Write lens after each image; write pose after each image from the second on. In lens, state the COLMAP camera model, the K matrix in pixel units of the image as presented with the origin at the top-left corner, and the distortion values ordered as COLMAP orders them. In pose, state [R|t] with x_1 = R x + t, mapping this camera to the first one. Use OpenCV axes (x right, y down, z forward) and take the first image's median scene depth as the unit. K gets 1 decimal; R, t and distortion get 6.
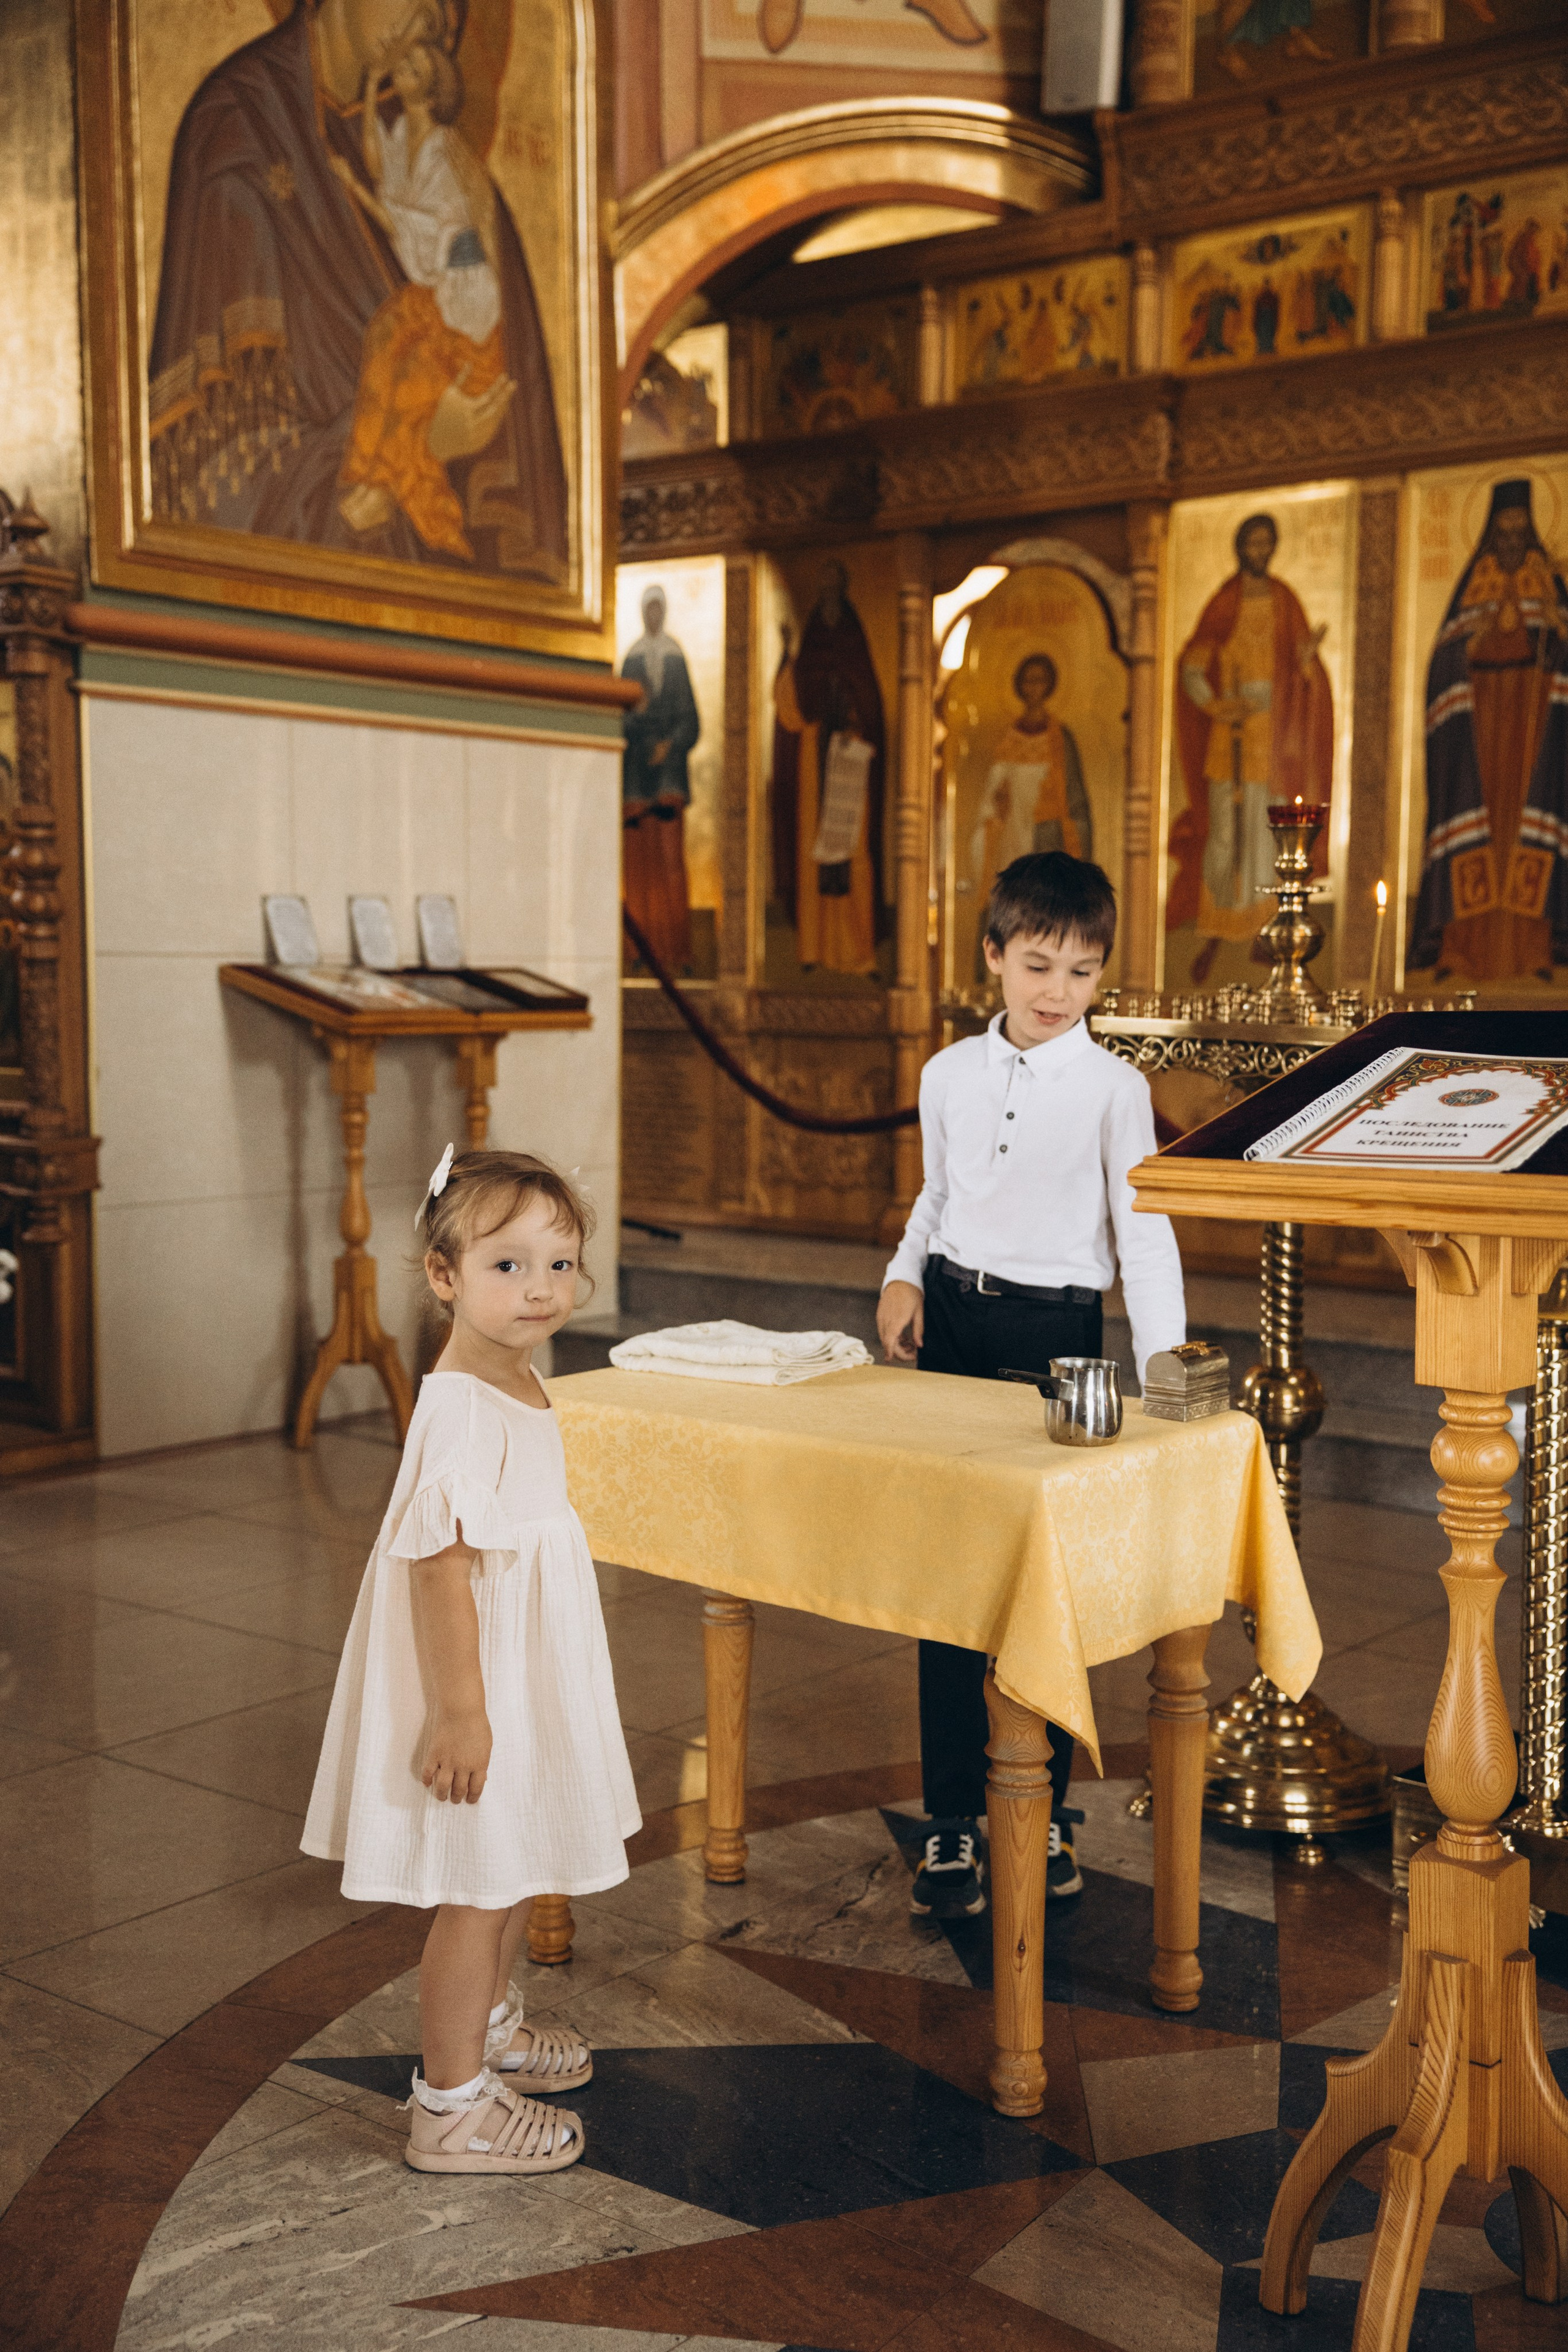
lens RADIAL K [[2610.4, 0, 802.8], [0, 2610.4, 1164.7], [0, 0, 1]] dist [0.139472, 0.000000]
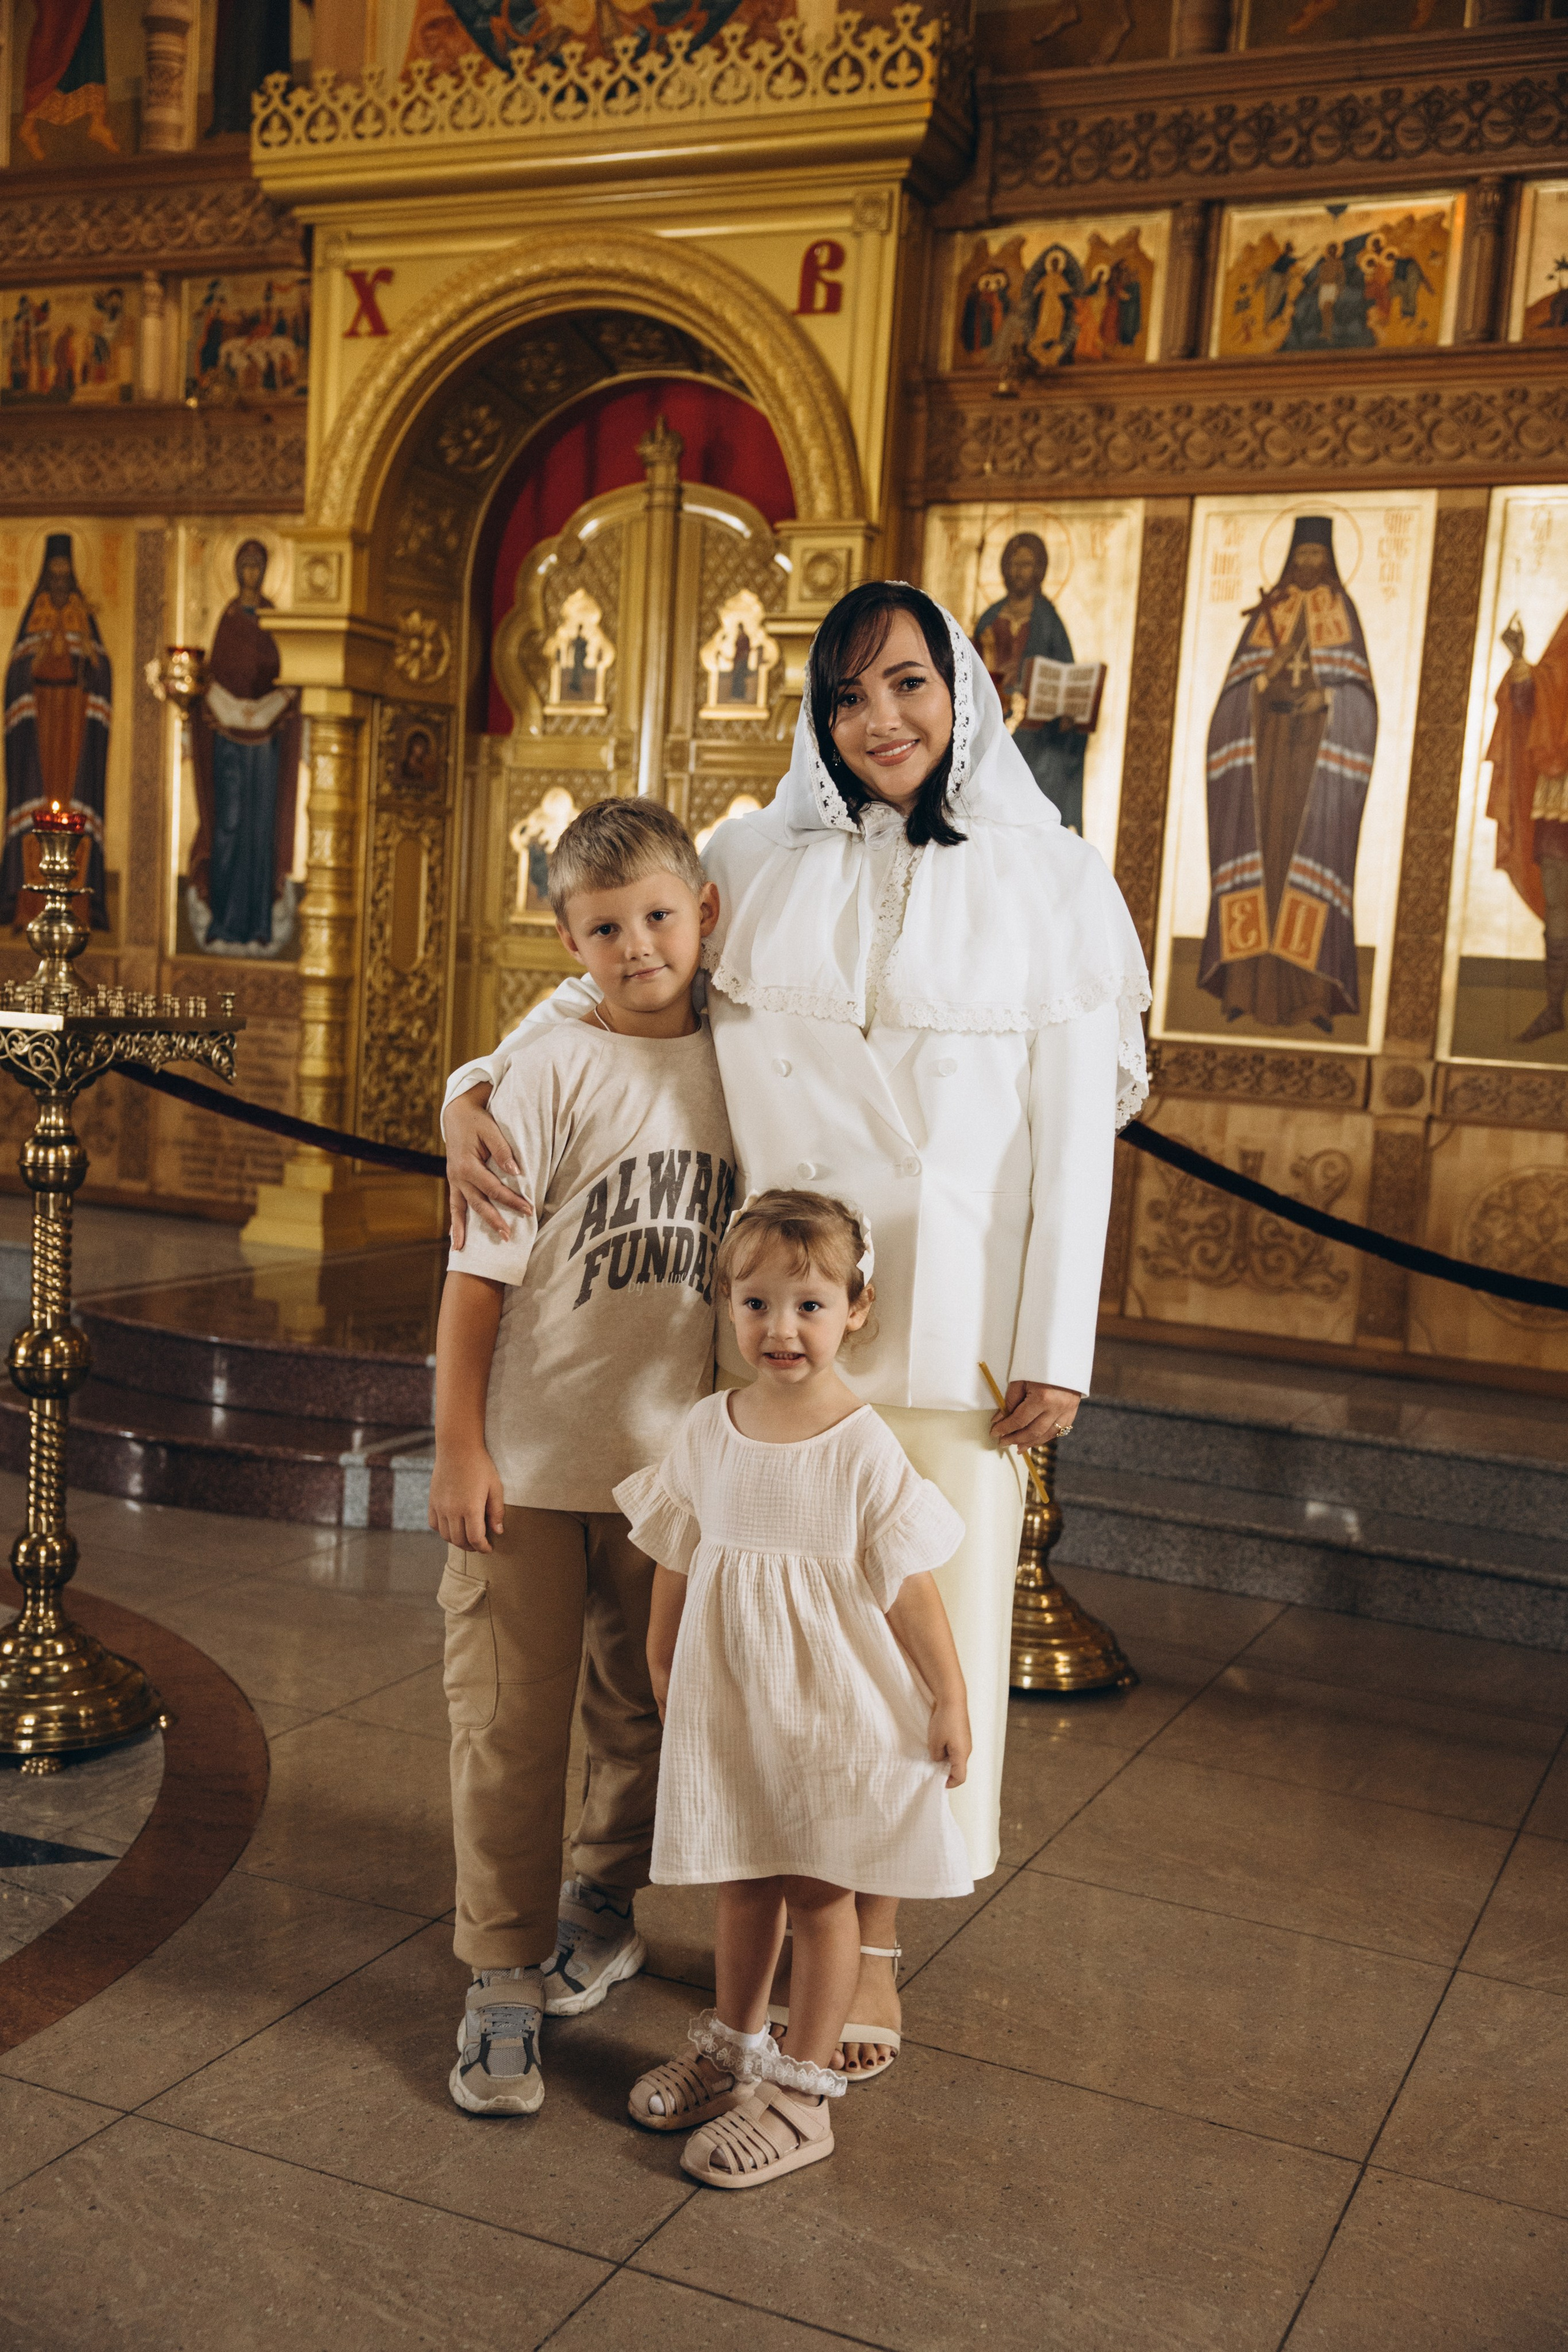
lens RADIAL K [[2412.4, 0, 780.8], [0, 2412.4, 1185.0], [0, 0, 1]] dist [0.082872, 0.000000]
pose [[0.972558, 0.033238, 0.230273, 0.323059], [-0.039328, 0.998986, 0.021905, 0.006943], [-0.229311, -0.030360, 0.972880, -0.183181]]
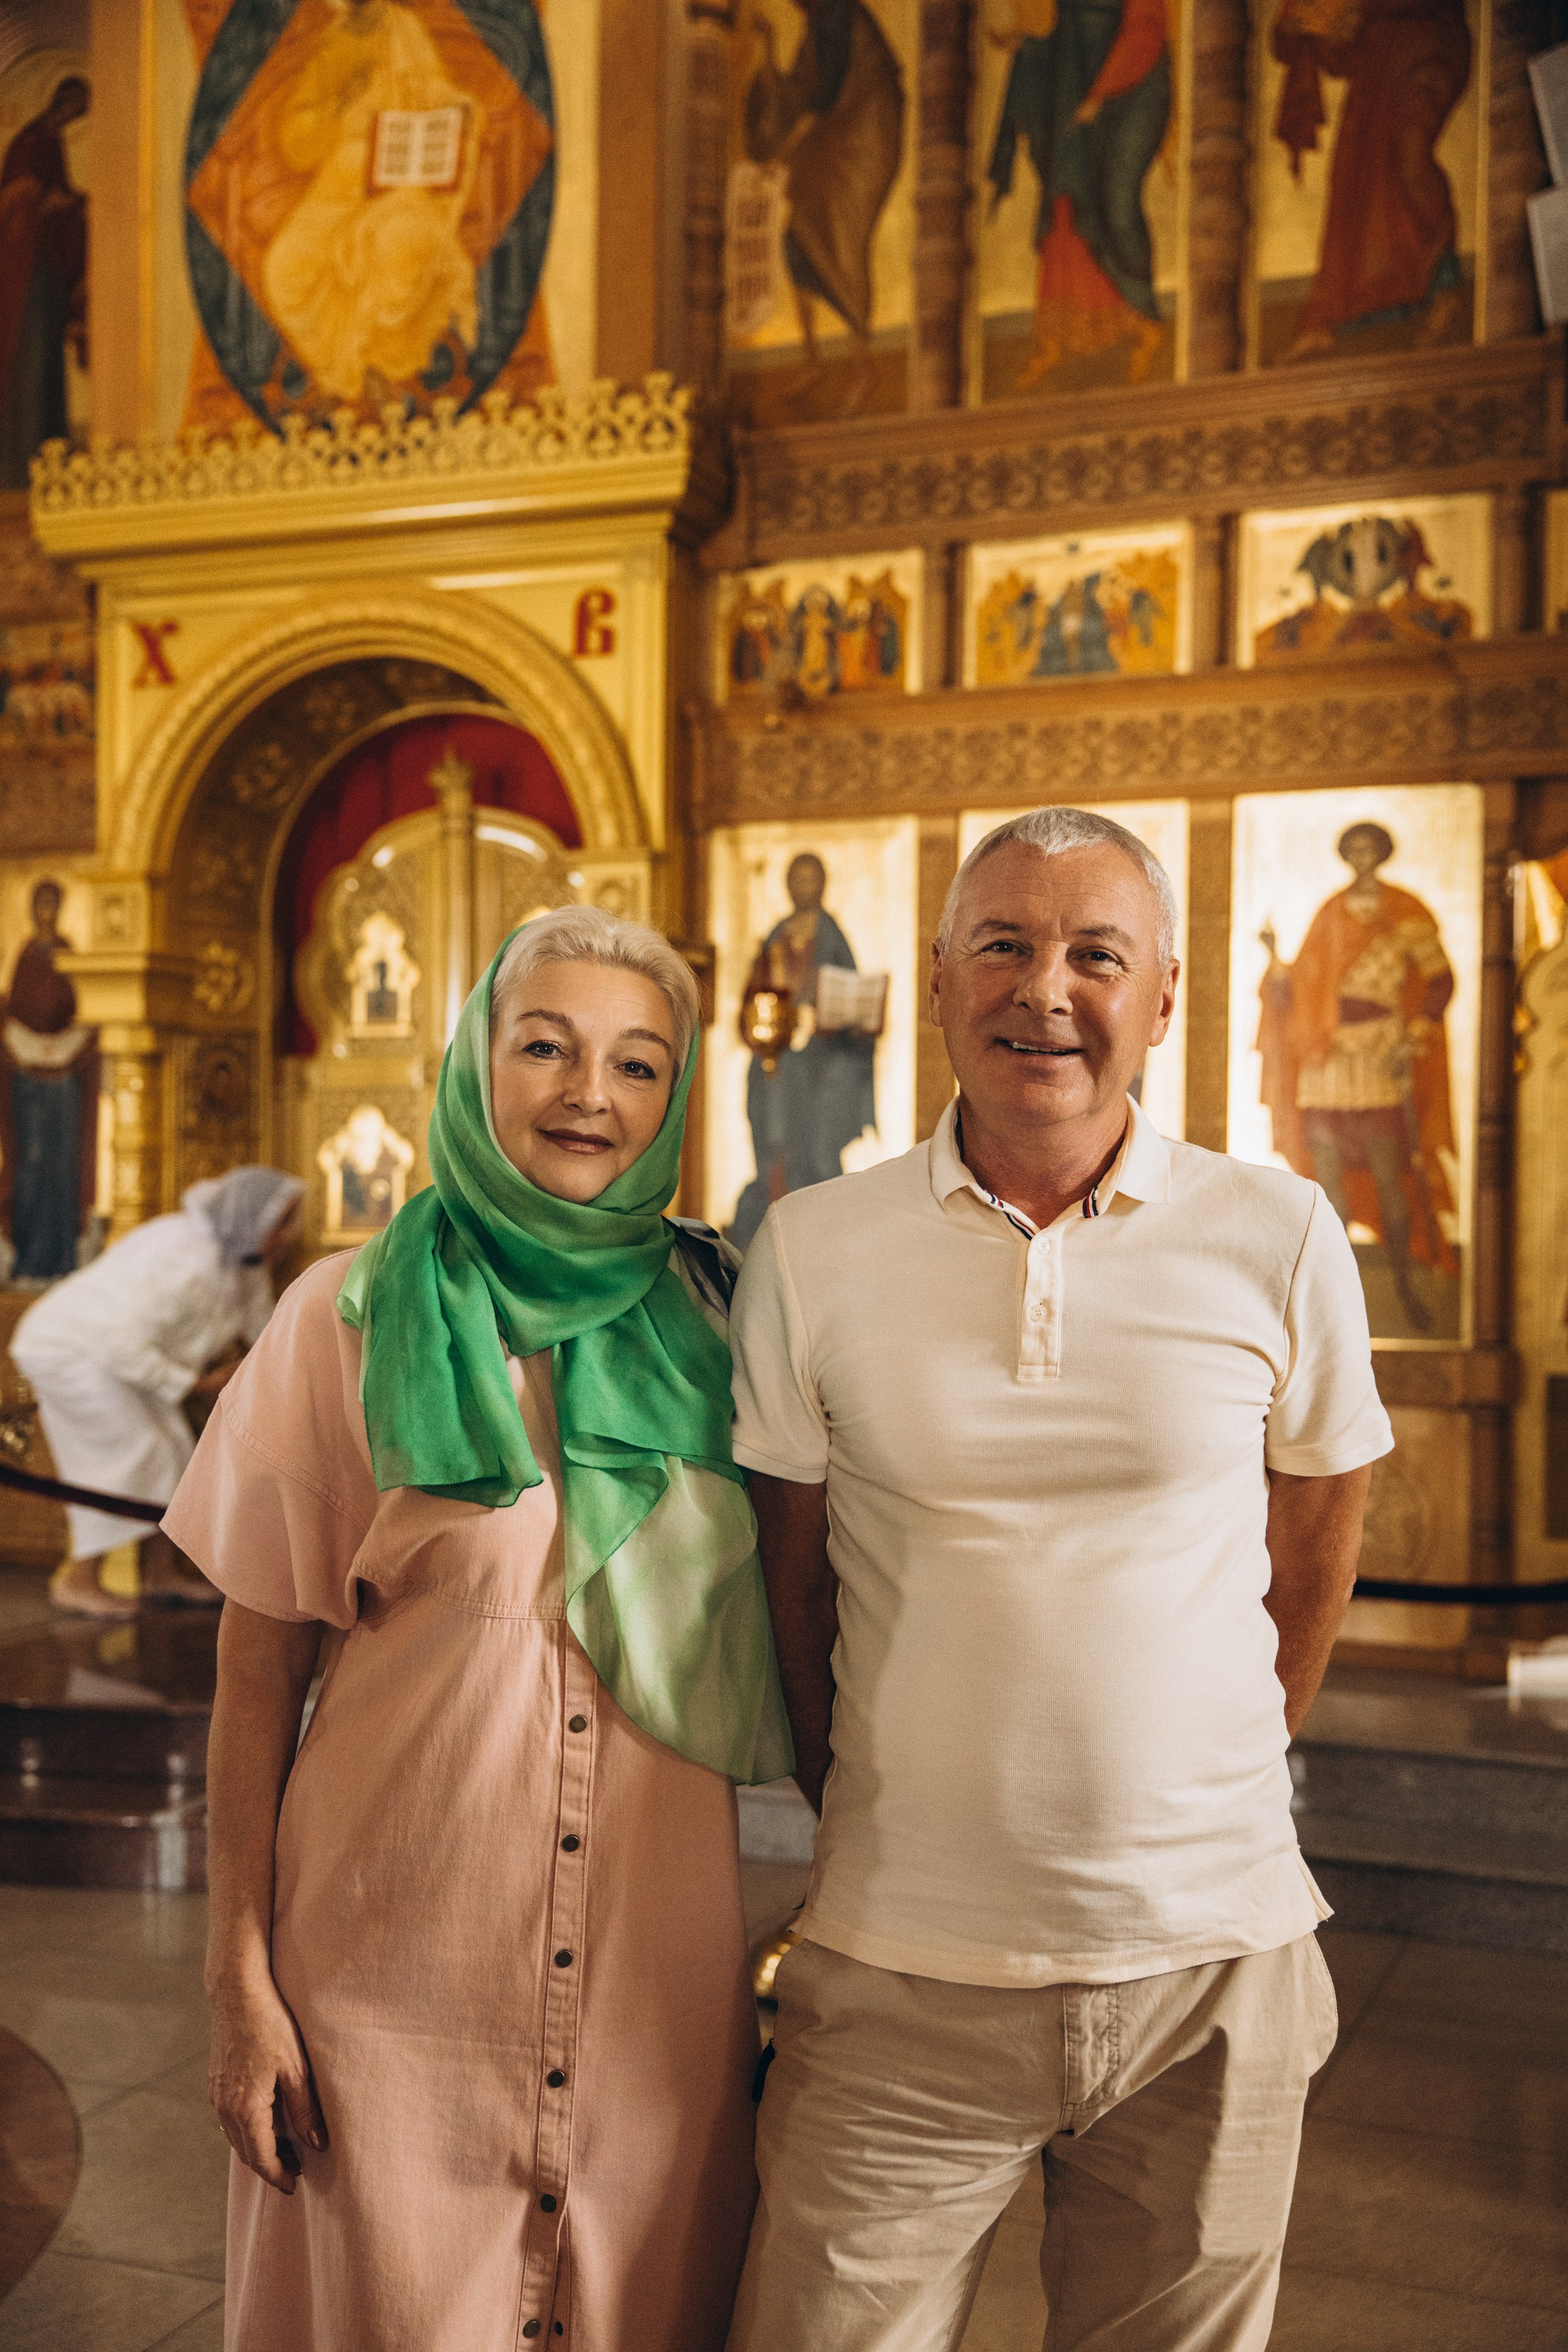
lens RADIAL K [[2610.4, 0, 782.8], [0, 2610.4, 1183.8], [0, 0, 1]] dist [0.139472, 0.000000]
pose [[0.961922, 0.002794, 0.273308, 0.328022], [0.019327, 0.996750, -0.078210, -0.012408], [-0.272638, 0.080515, 0.958742, -0.268856]]
